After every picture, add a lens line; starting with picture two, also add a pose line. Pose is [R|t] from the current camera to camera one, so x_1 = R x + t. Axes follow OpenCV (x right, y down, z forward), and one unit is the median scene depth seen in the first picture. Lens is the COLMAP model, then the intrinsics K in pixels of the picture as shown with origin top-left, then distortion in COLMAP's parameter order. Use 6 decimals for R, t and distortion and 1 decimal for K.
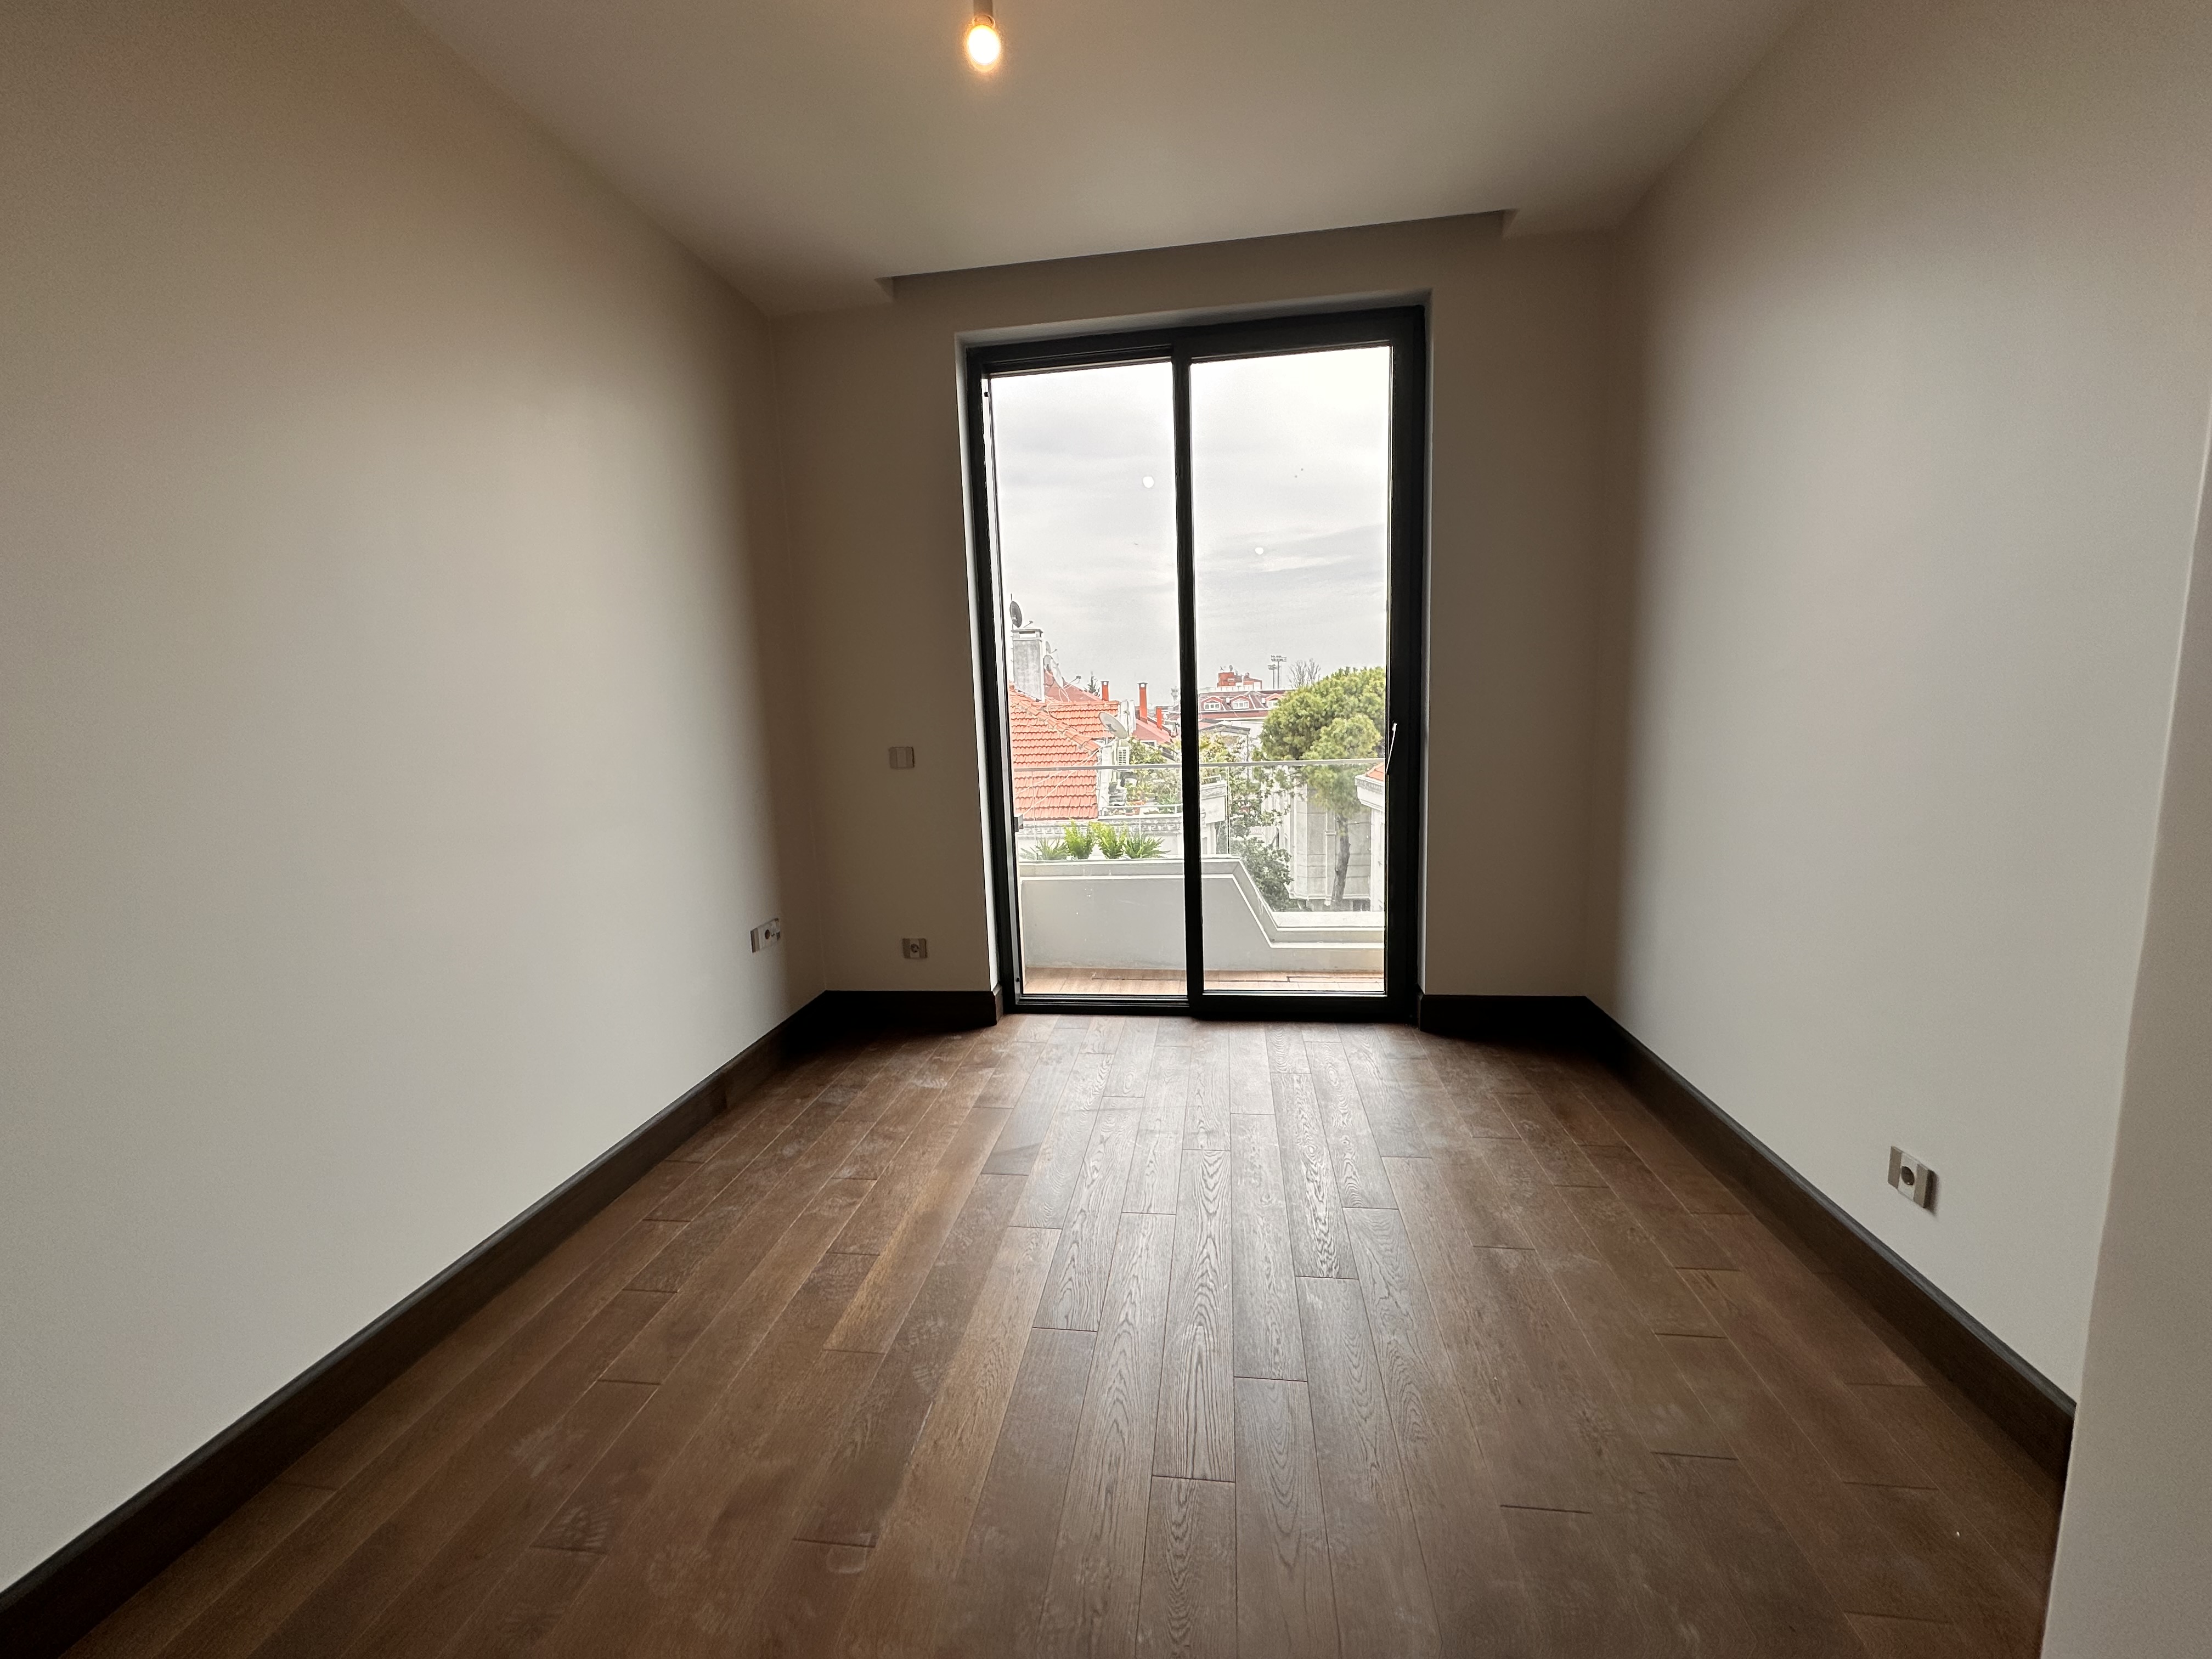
lens RADIAL K [[881.2, 0, 1102.6], [0, 881.2, 828.3], [0, 0, 1]] dist [-0.000993, 0.000139]
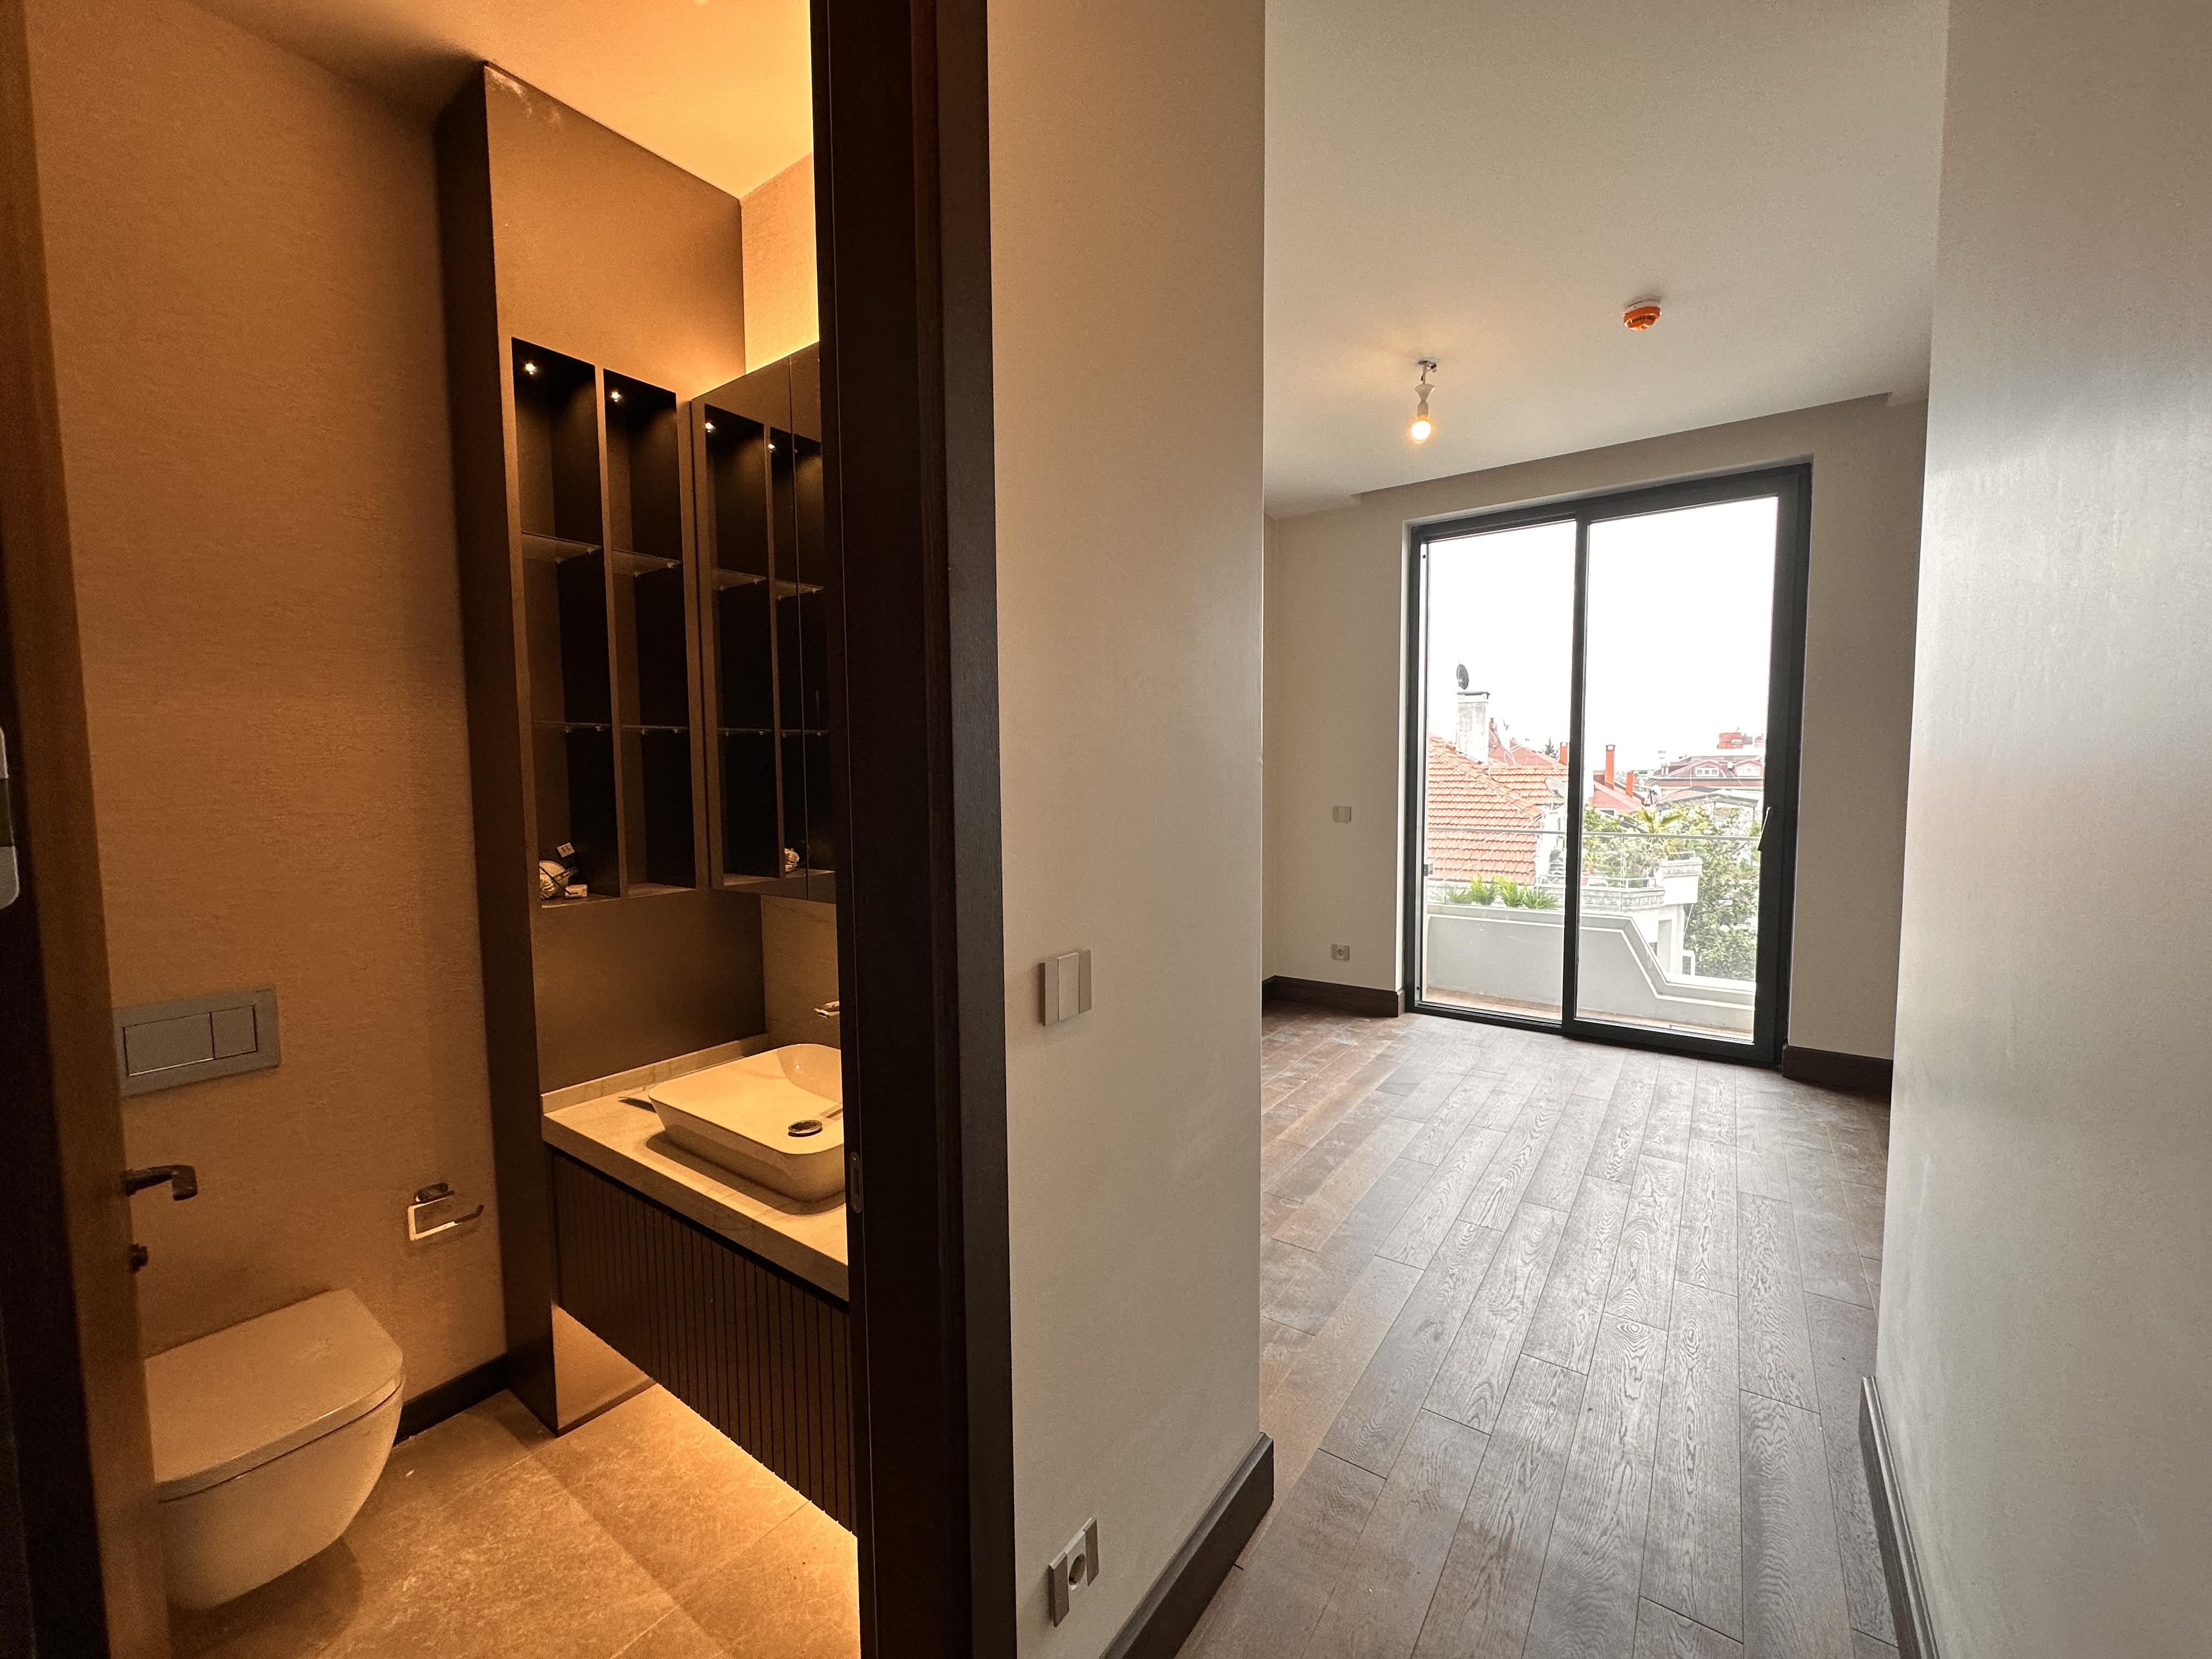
lens RADIAL K [[881.2, 0, 1103.9], [0, 881.2, 829.1], [0, 0, 1]] dist [-0.000993, 0.000139]
pose [[0.885830, 0.060178, -0.460091, 0.081104], [-0.087925, 0.995360, -0.039096, 0.030197], [0.455603, 0.075086, 0.887011, -0.404735]]
